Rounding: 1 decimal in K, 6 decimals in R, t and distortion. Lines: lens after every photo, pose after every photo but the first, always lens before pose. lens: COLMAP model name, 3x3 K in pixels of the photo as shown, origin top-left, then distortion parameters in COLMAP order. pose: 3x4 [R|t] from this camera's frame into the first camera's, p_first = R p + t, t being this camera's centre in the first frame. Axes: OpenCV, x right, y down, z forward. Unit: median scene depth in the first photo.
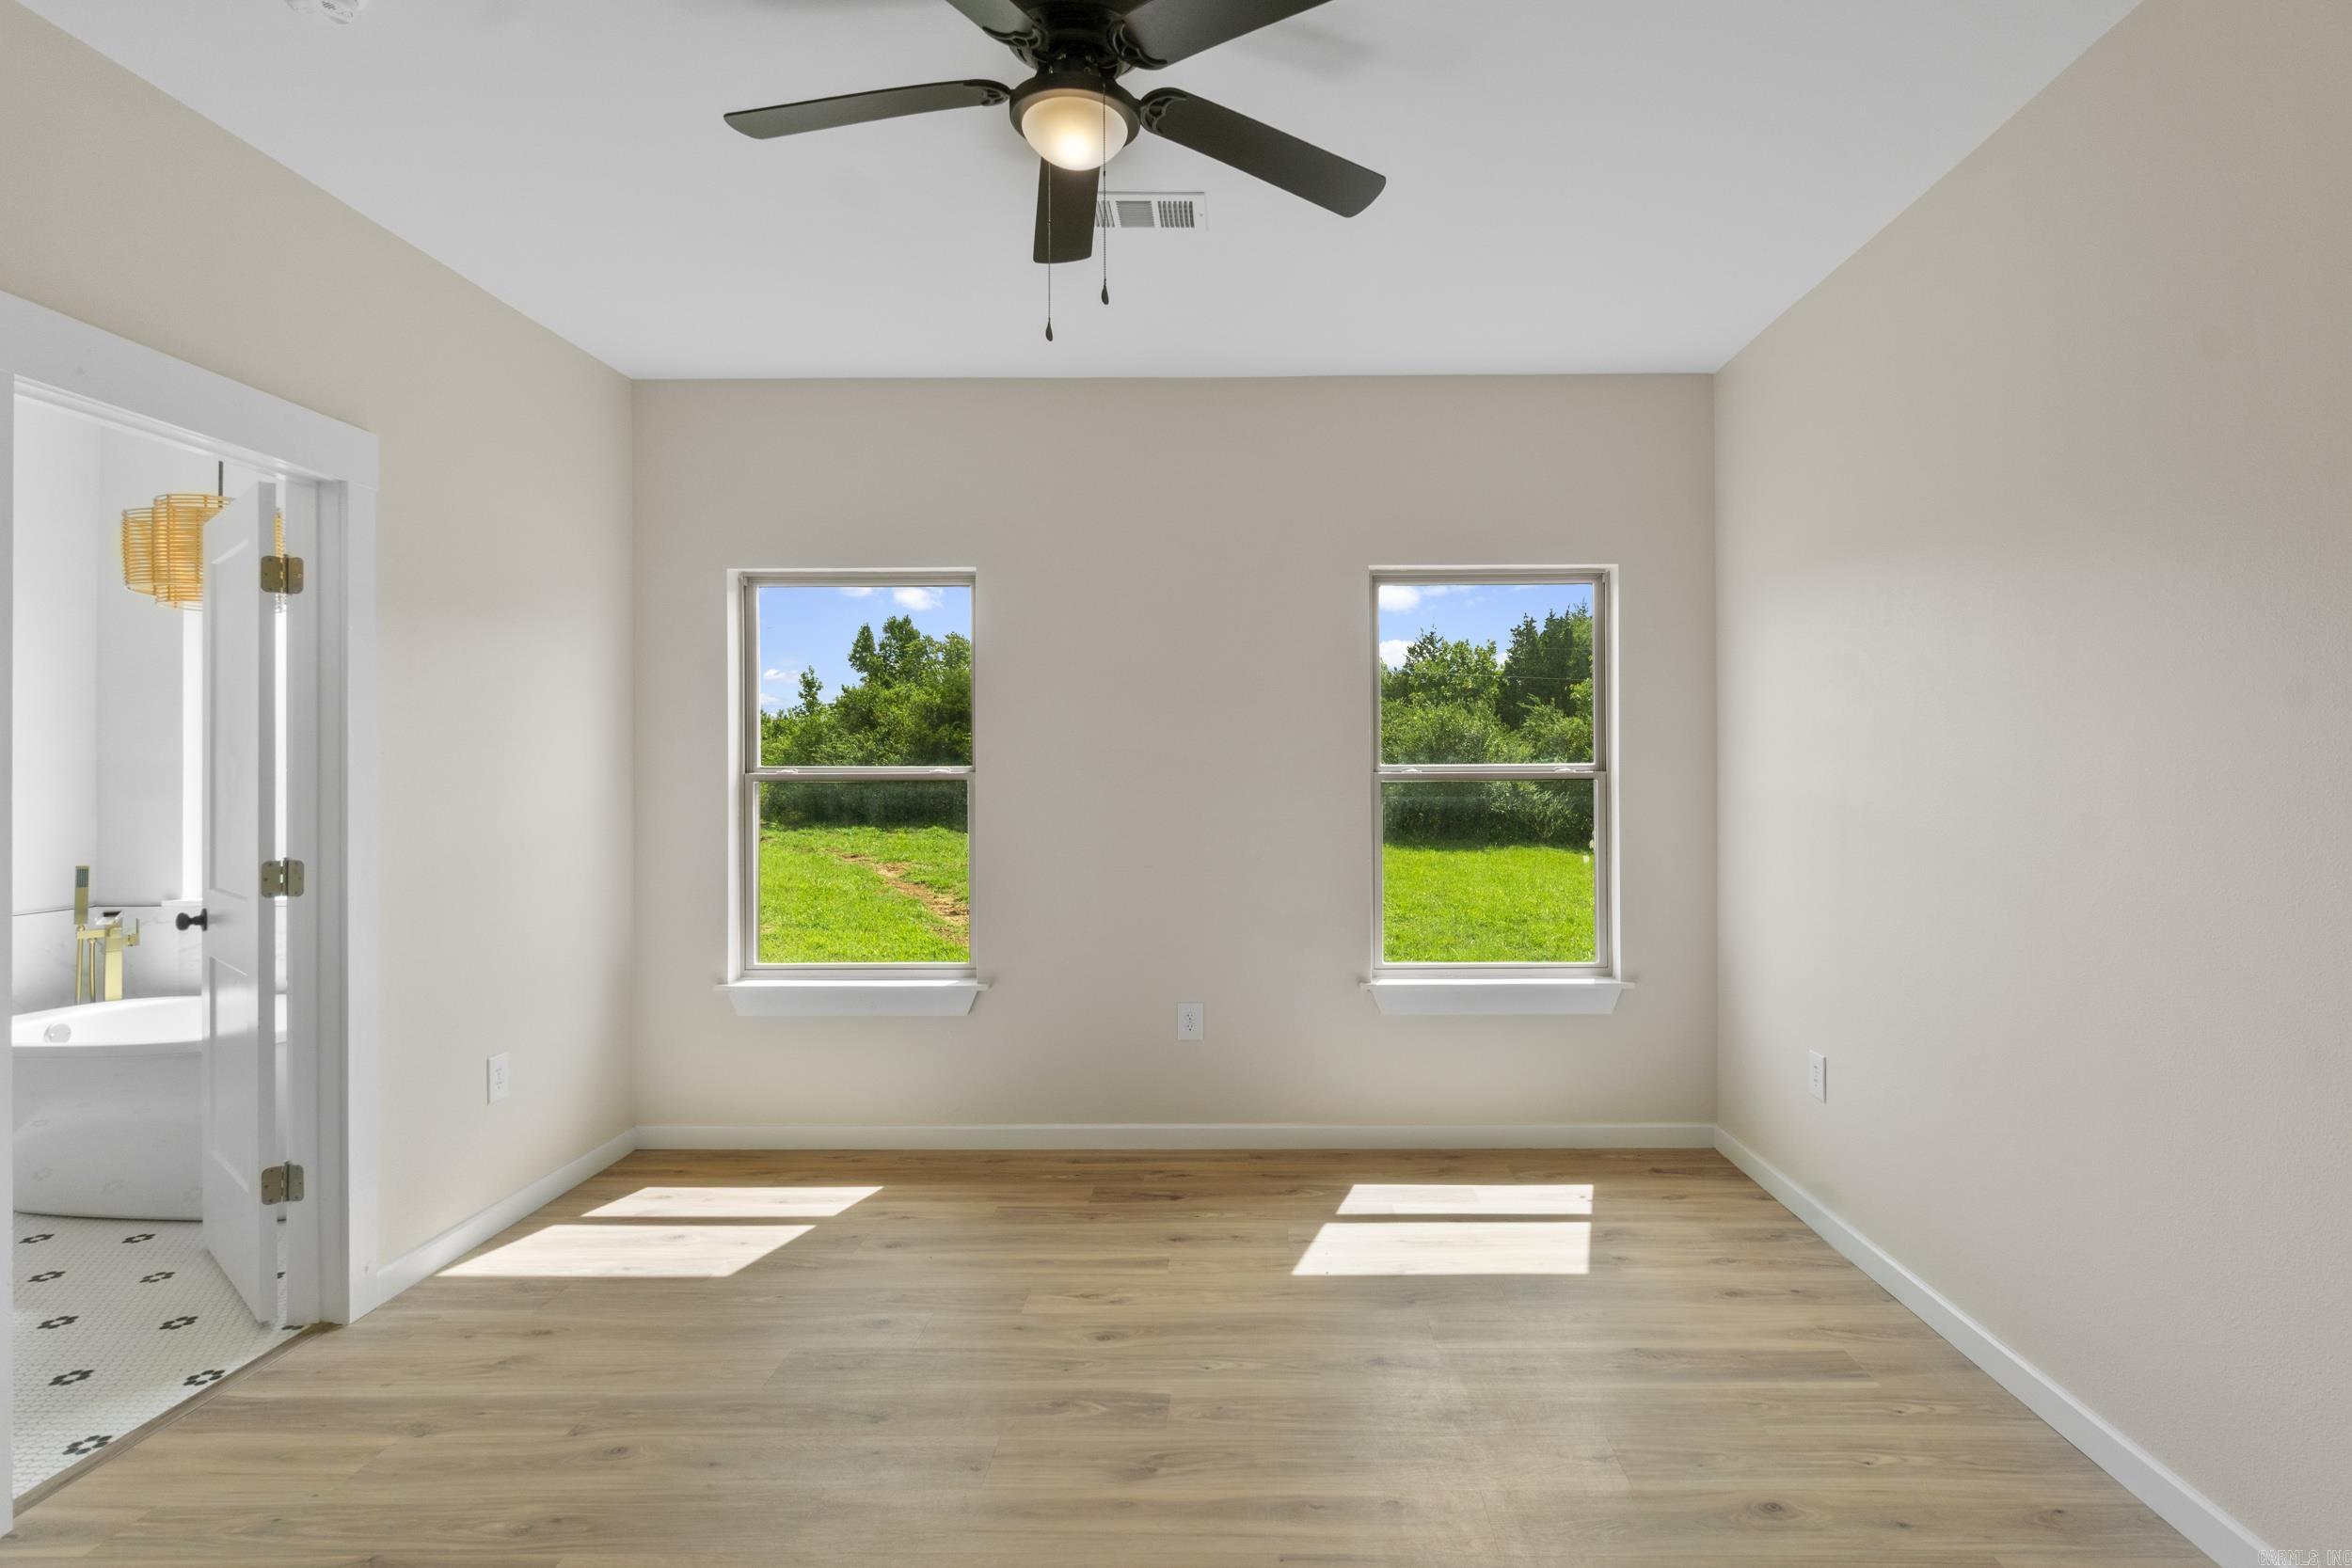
lens RADIAL K [[1141.0, 0, 1197.8], [0, 1141.0, 779.3], [0, 0, 1]] dist [0.006960, -0.002601]
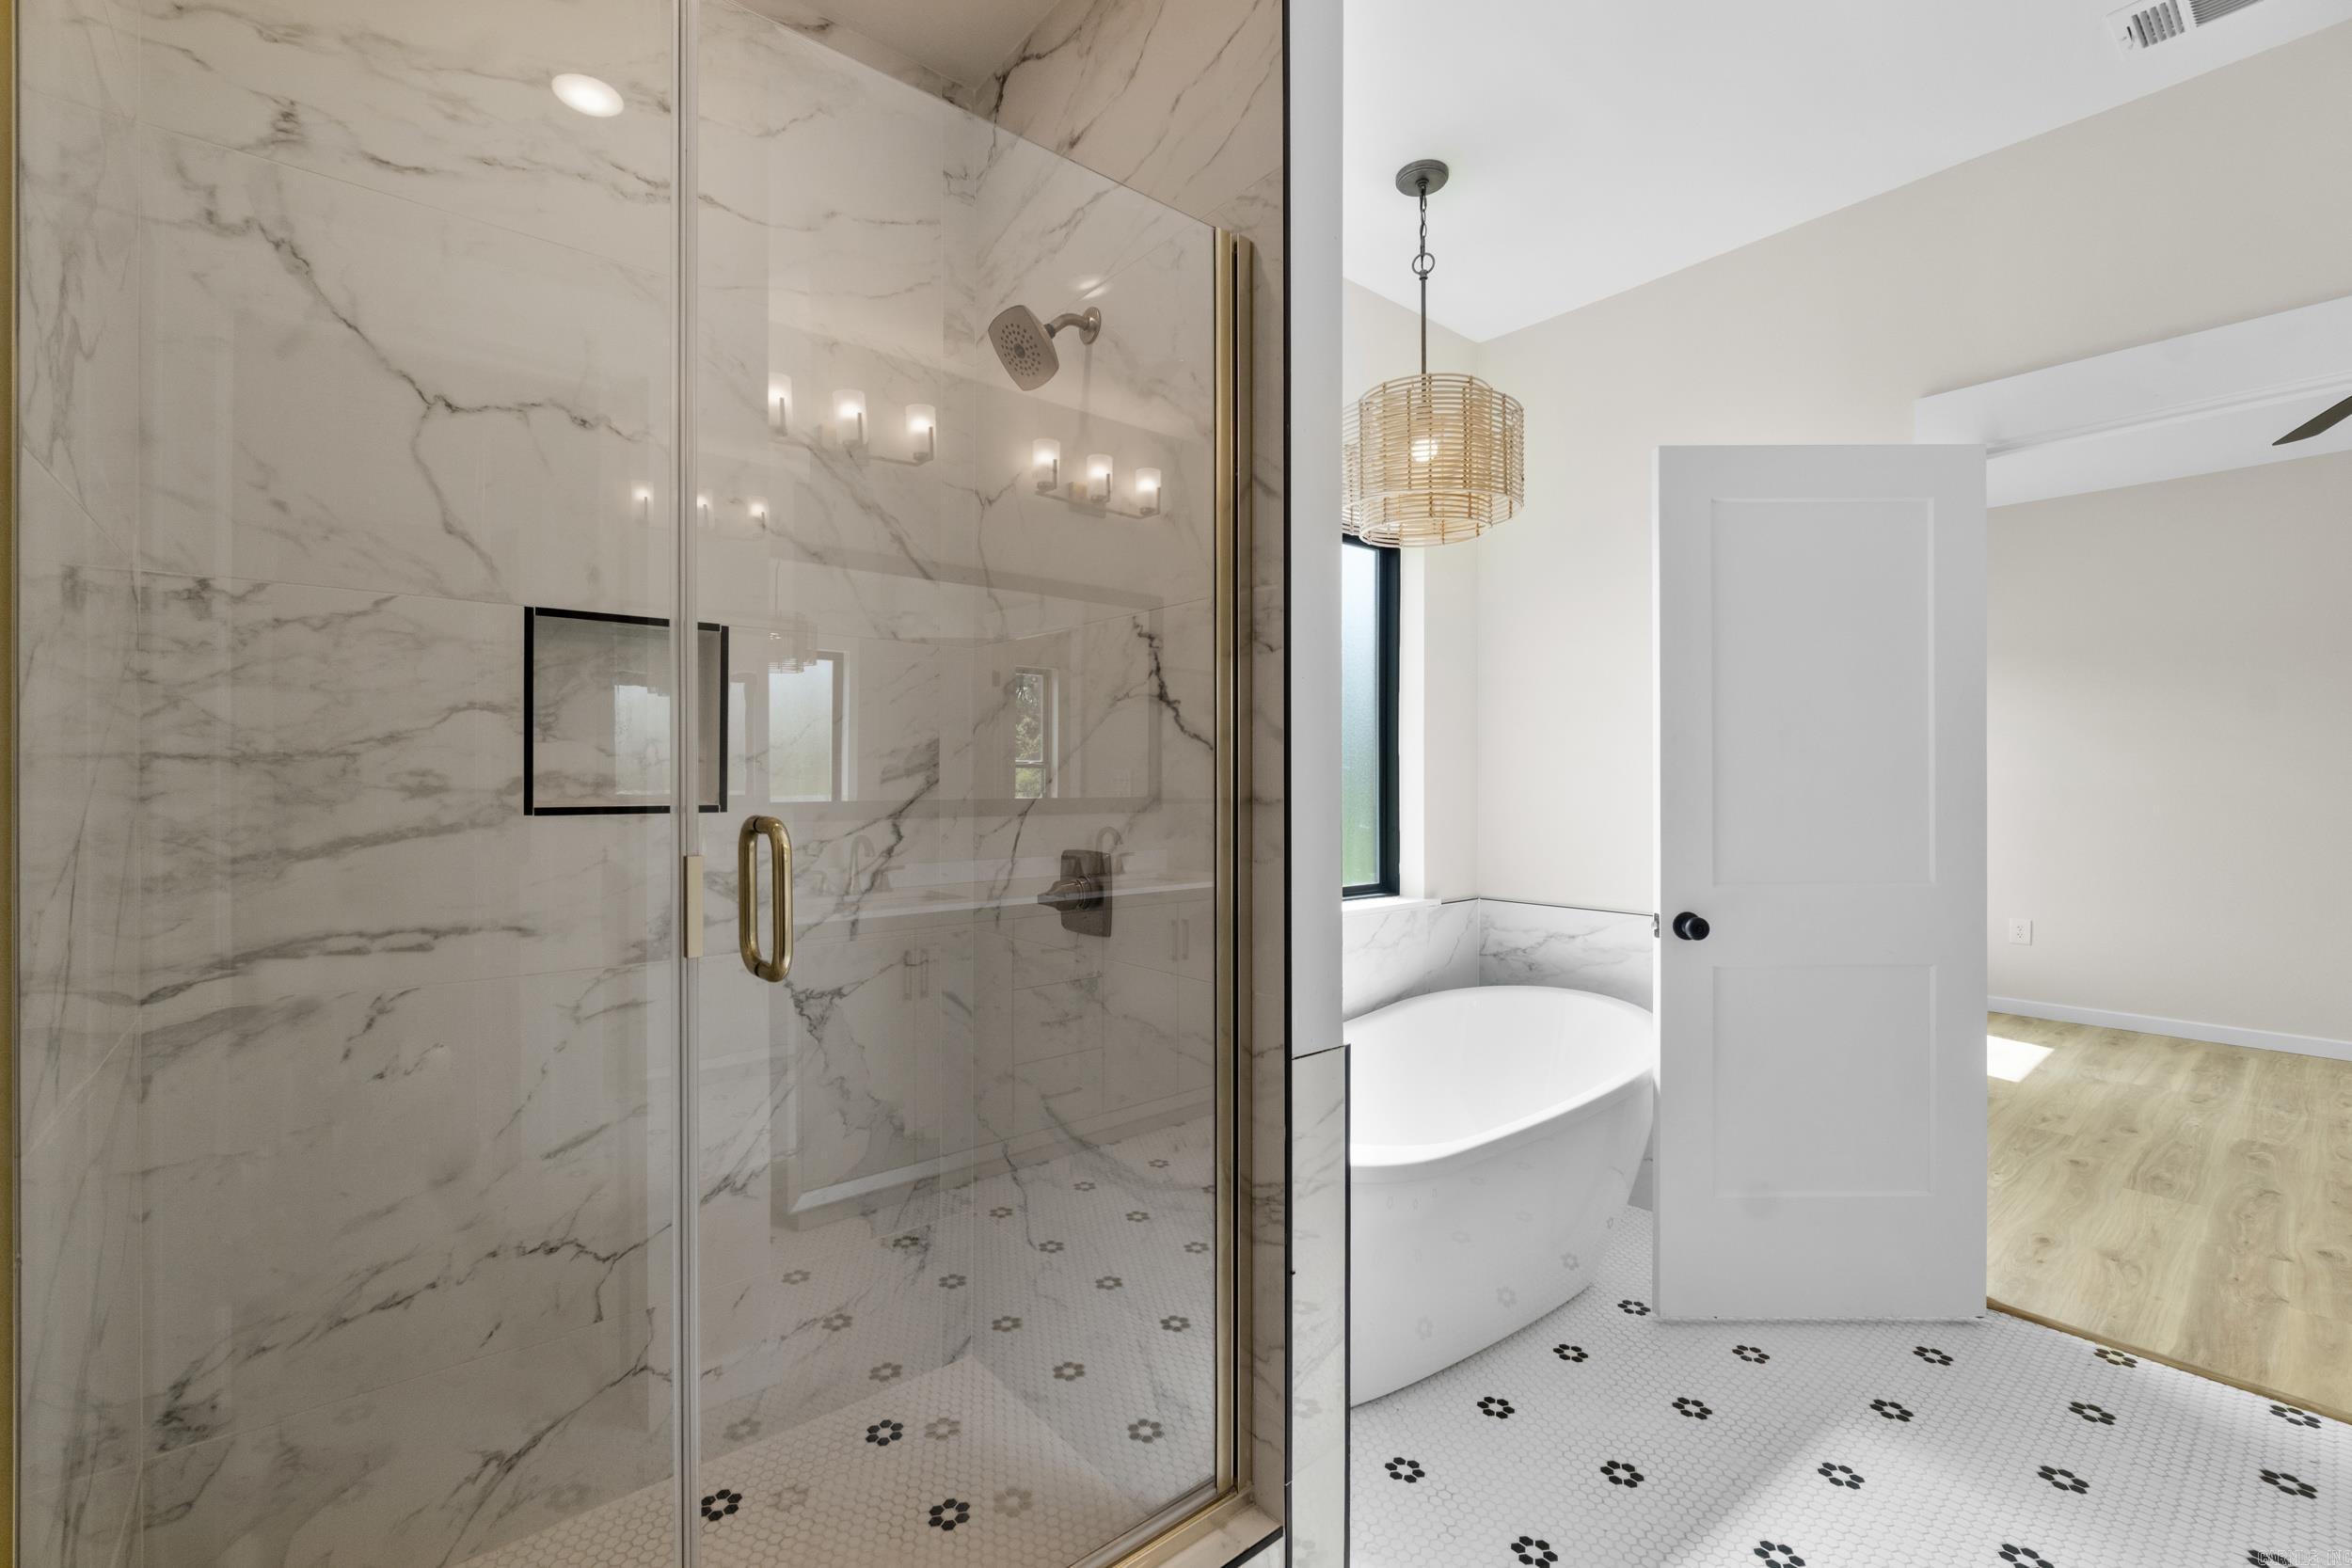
lens RADIAL K [[997.9, 0, 1167.3], [0, 997.9, 786.4], [0, 0, 1]] dist [-0.002321, -0.000371]
pose [[0.762816, 0.000346, 0.646616, -1.988144], [-0.000725, 1.000000, 0.000320, 0.035362], [-0.646615, -0.000713, 0.762816, 0.858937]]
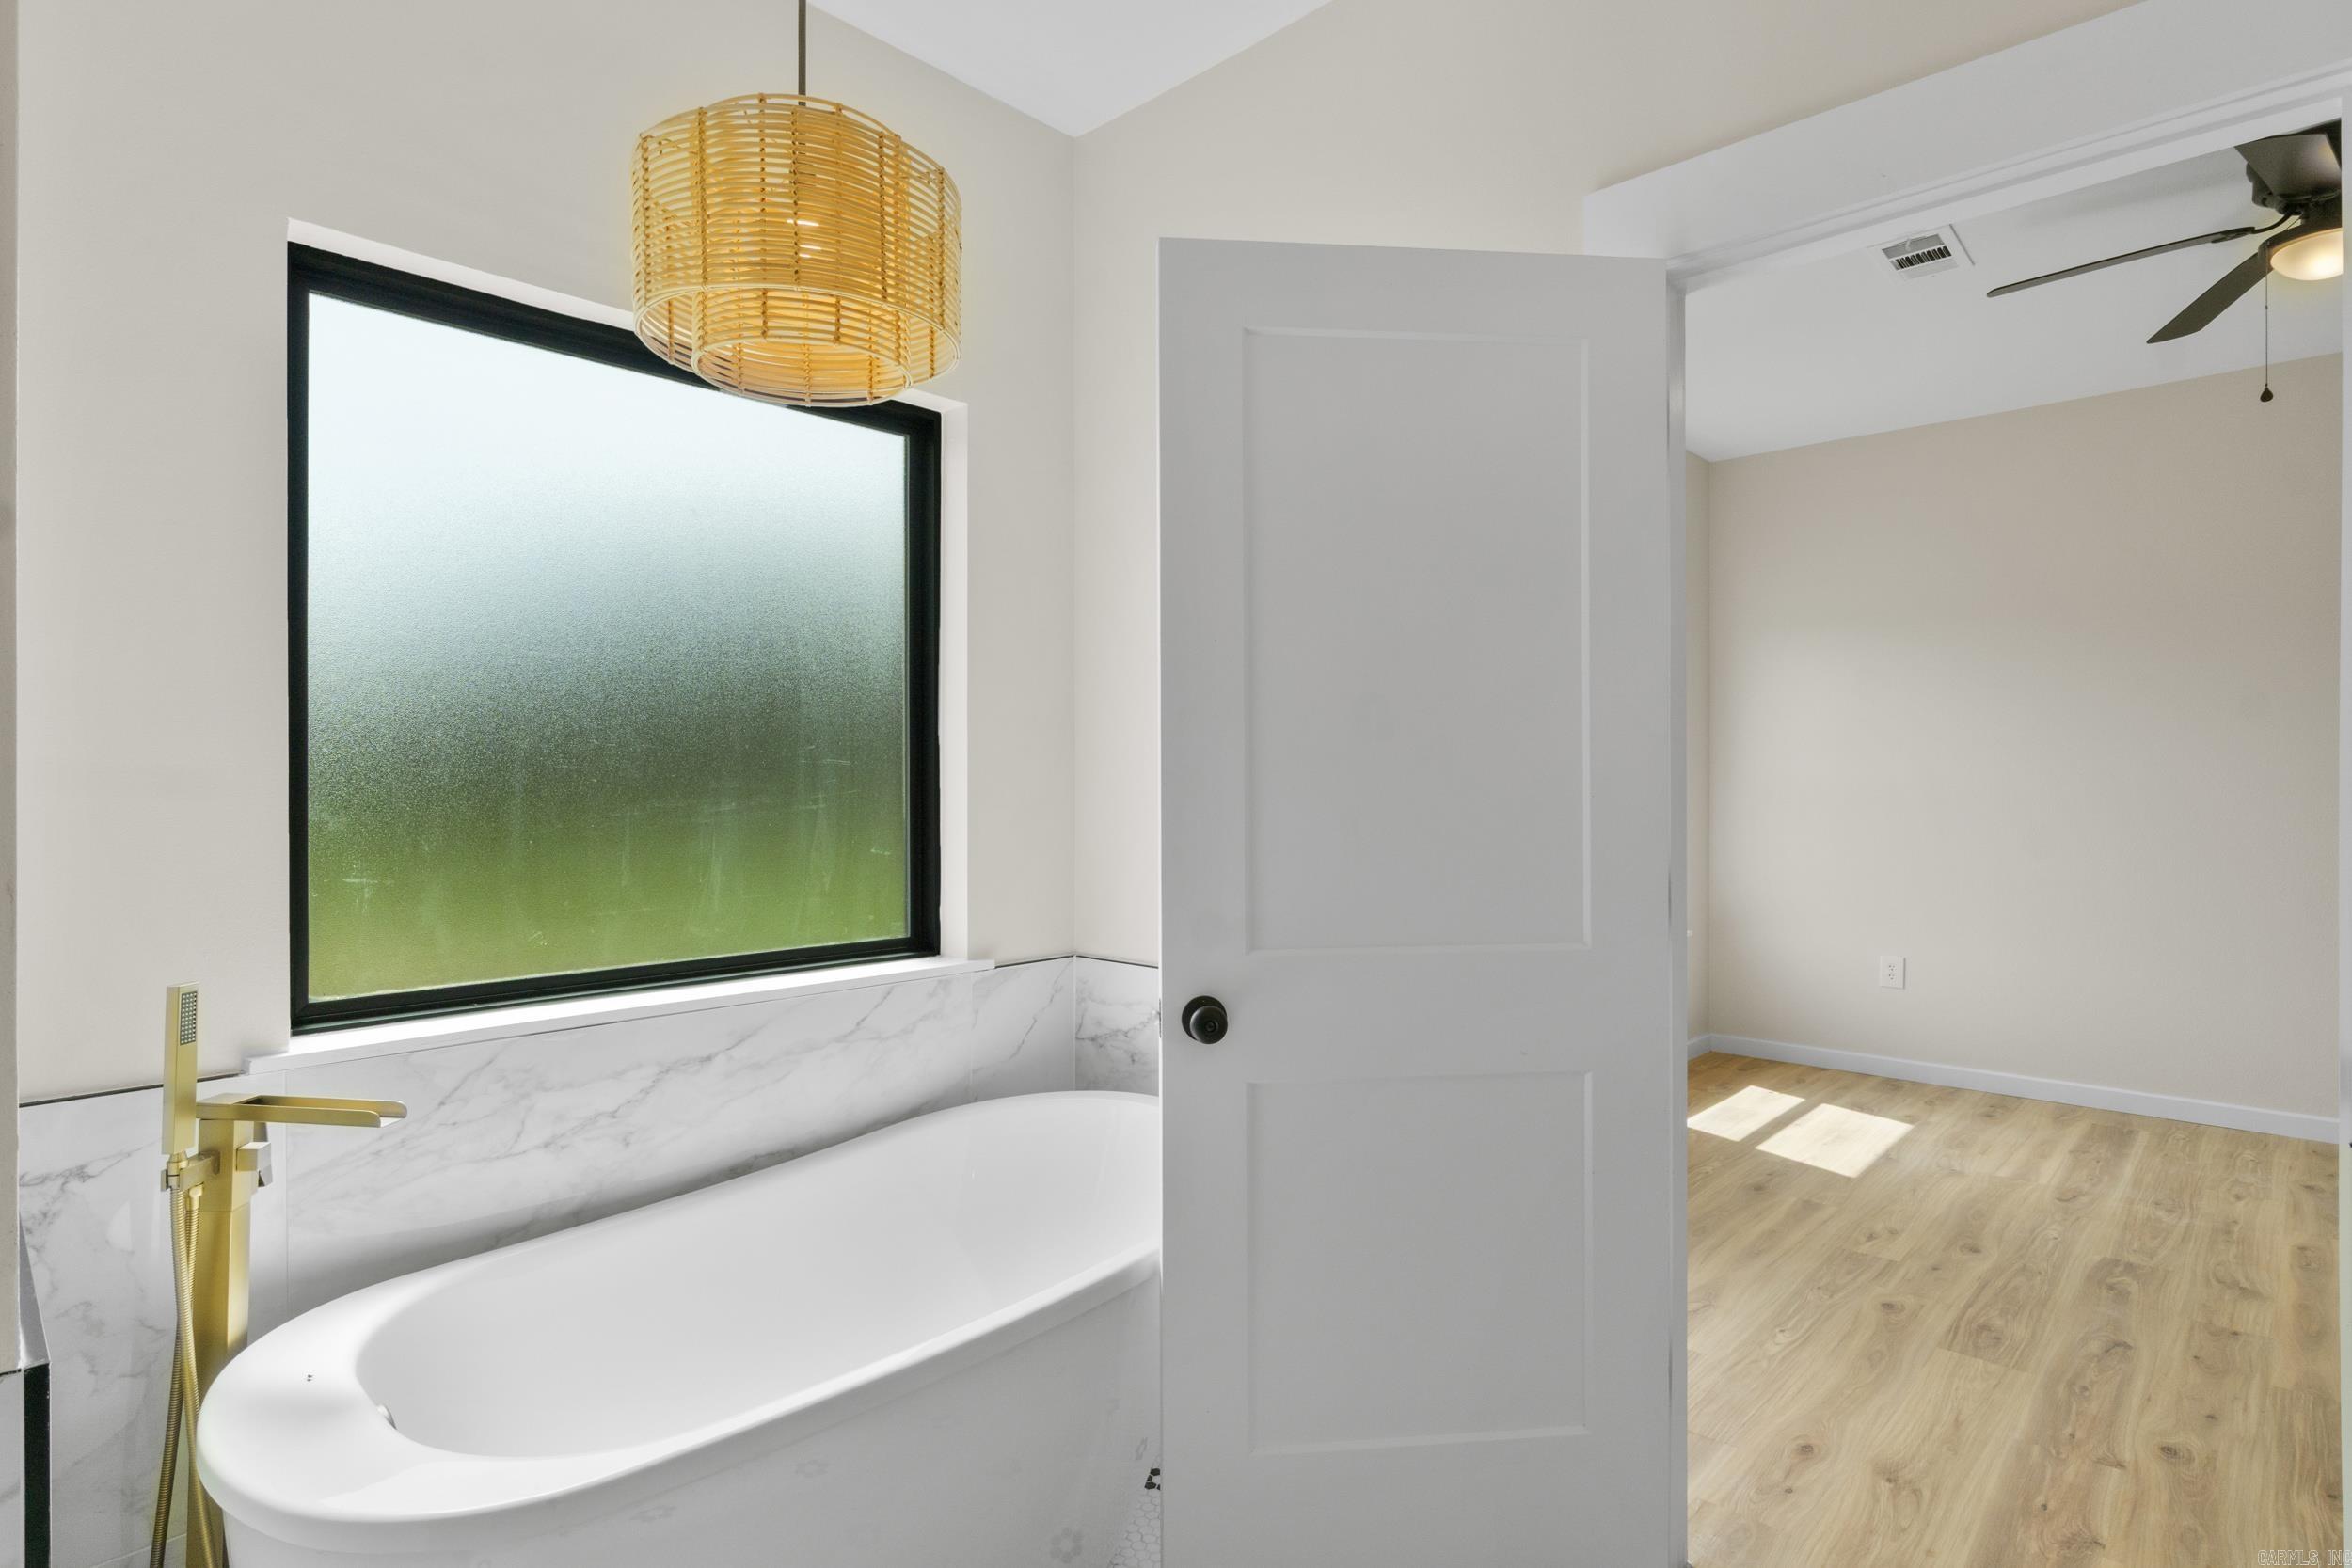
lens RADIAL K [[1195.3, 0, 1155.8], [0, 1195.3, 788.2], [0, 0, 1]] dist [-0.011527, -0.000059]
pose [[0.694585, 0.000021, 0.719411, -1.553397], [0.000203, 1.000000, -0.000225, 0.033384], [-0.719411, 0.000302, 0.694585, 0.802072]]
